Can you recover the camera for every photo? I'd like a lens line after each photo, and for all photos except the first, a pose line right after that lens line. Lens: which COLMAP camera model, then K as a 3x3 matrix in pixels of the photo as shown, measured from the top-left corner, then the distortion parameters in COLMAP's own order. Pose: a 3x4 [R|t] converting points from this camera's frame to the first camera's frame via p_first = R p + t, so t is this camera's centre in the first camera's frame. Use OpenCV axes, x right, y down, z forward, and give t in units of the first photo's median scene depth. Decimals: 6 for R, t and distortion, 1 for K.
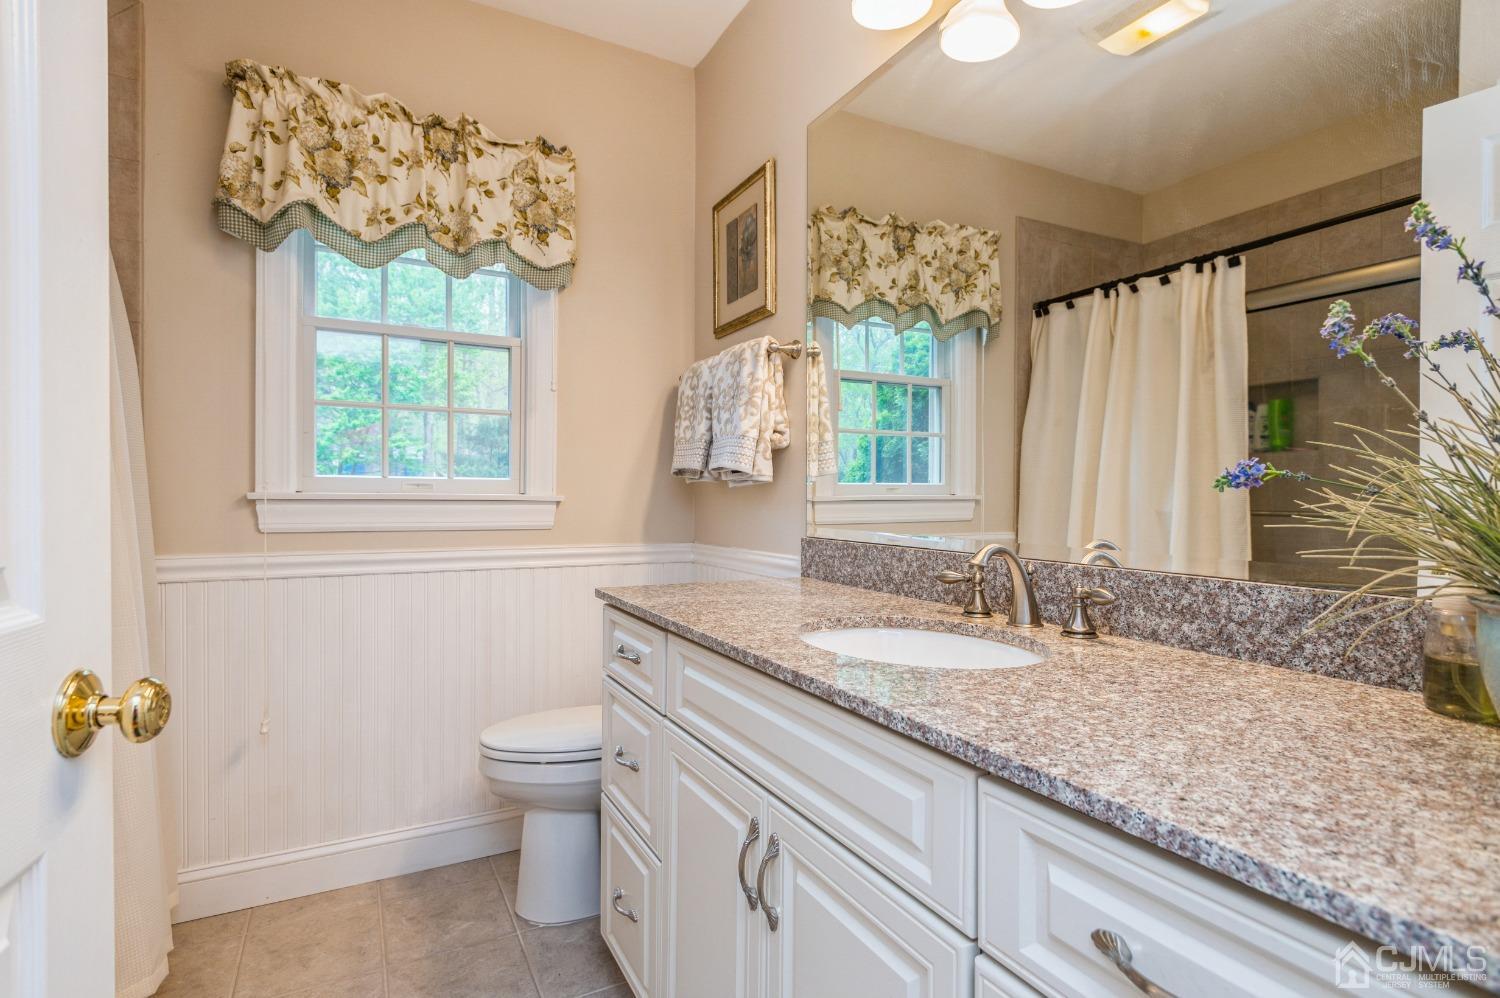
lens RADIAL K [[762.7, 0, 748.6], [0, 762.7, 501.4], [0, 0, 1]] dist [0.005187, -0.001883]
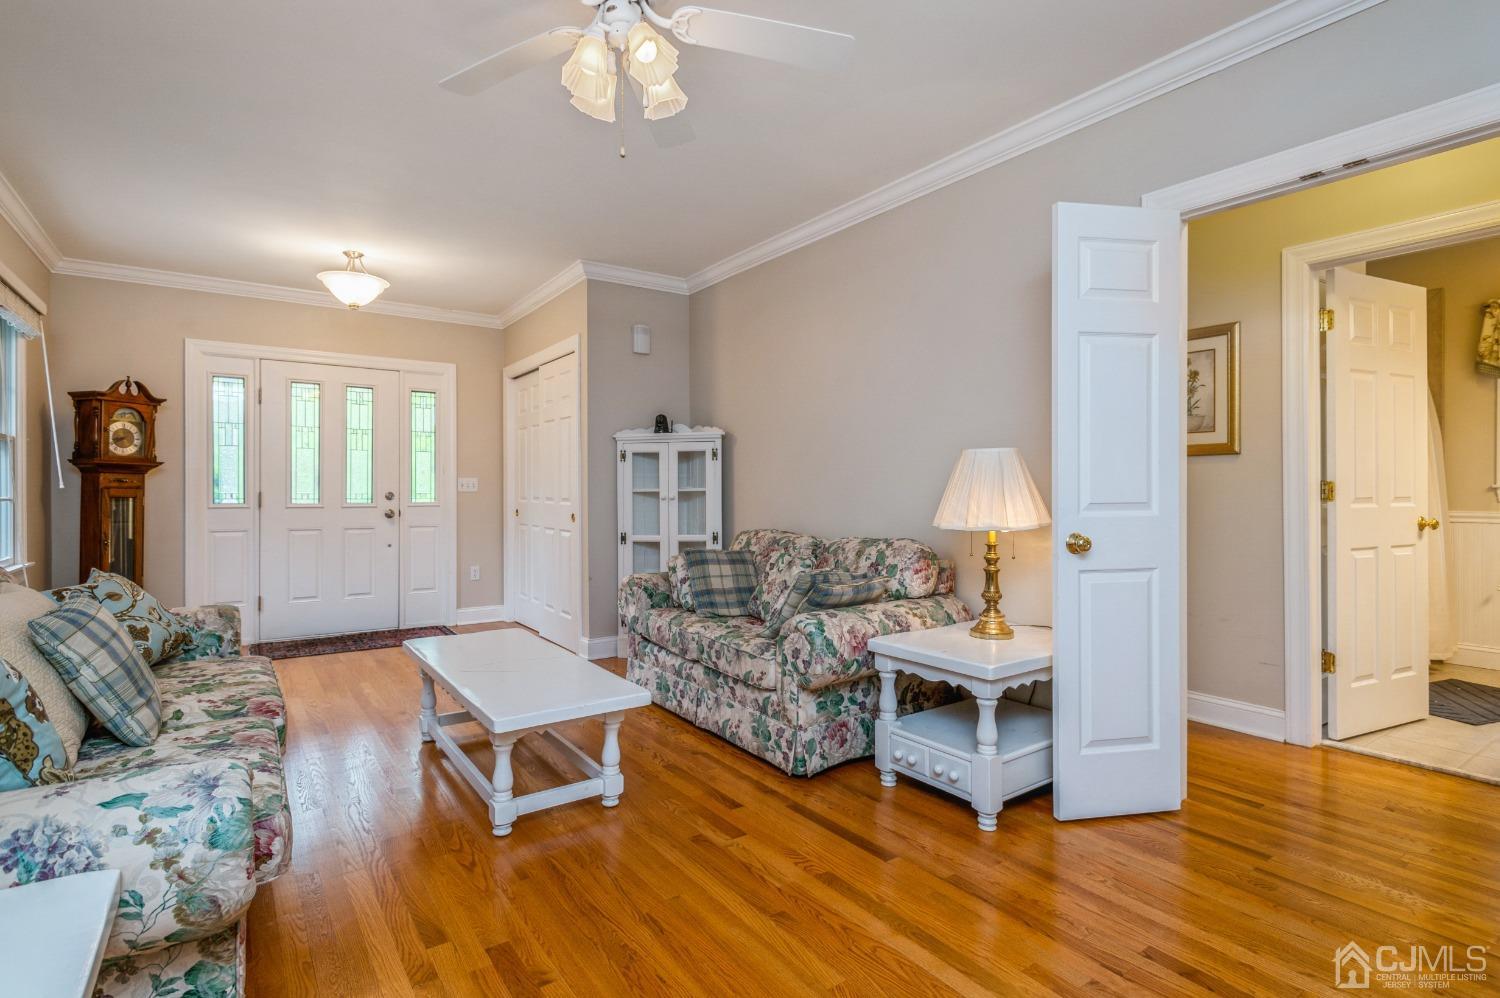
lens RADIAL K [[762.7, 0, 747.9], [0, 762.7, 484.0], [0, 0, 1]] dist [0.005187, -0.001883]
pose [[0.139488, -0.005489, -0.990208, 1.327090], [-0.003597, 0.999975, -0.006050, 0.008208], [0.990217, 0.004406, 0.139465, -1.555624]]
